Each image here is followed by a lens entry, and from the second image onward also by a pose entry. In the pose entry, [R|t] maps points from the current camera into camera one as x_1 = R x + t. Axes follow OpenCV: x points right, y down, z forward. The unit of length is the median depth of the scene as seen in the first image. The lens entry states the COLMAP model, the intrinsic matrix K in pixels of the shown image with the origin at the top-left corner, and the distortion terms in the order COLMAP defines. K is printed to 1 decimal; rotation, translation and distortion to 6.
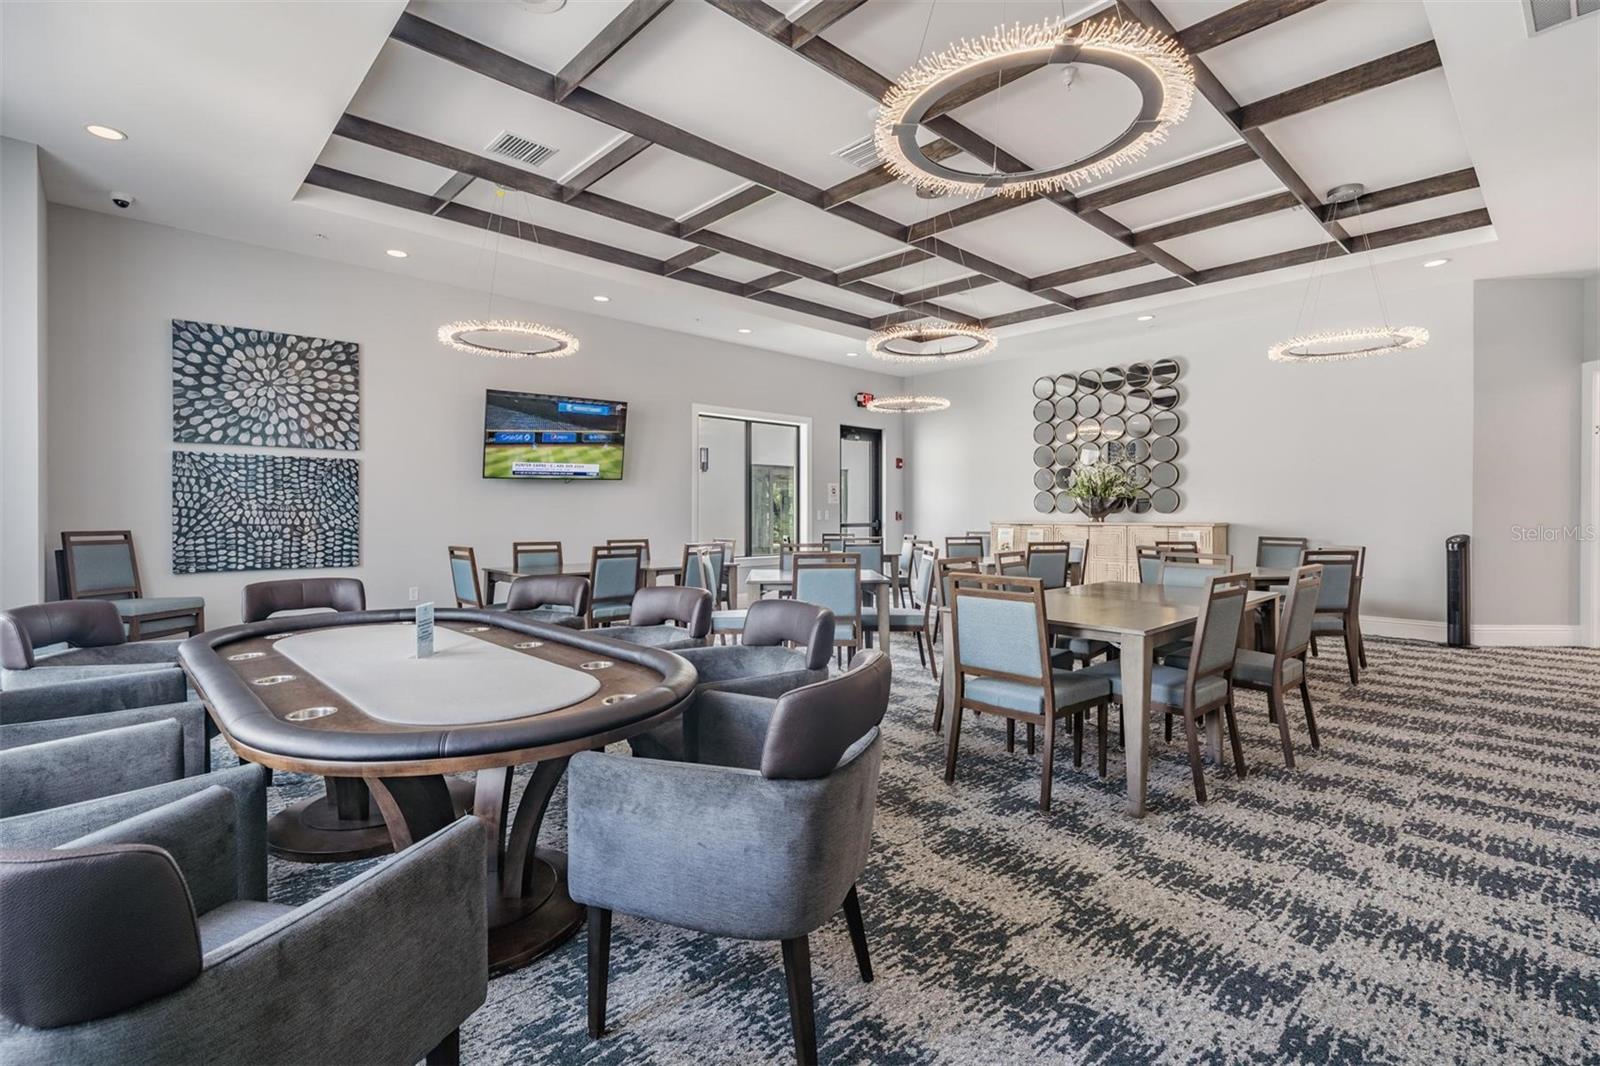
lens RADIAL K [[734.9, 0, 795.8], [0, 734.9, 516.0], [0, 0, 1]] dist [-0.000355, -0.000096]
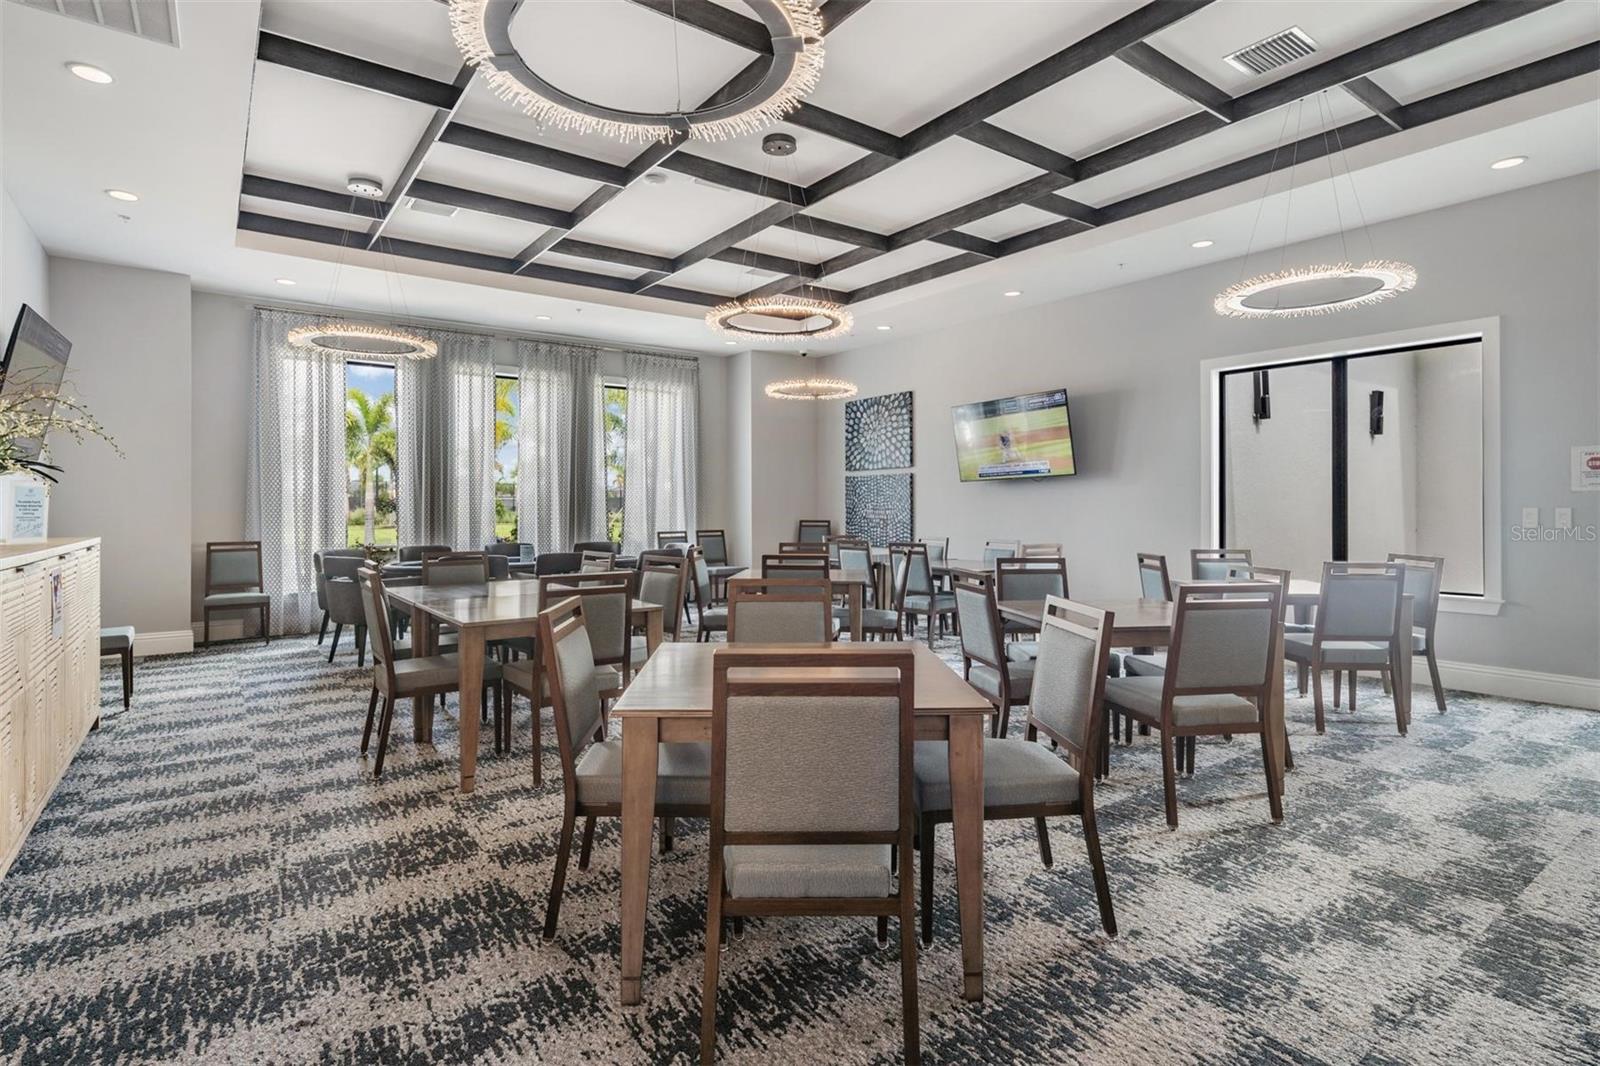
lens RADIAL K [[817.6, 0, 797.2], [0, 817.6, 507.6], [0, 0, 1]] dist [0.000124, 0.000030]
pose [[-0.125671, 0.000135, -0.992072, 1.016041], [0.000069, 1.000000, 0.000127, -0.011749], [0.992072, -0.000053, -0.125671, 1.012620]]
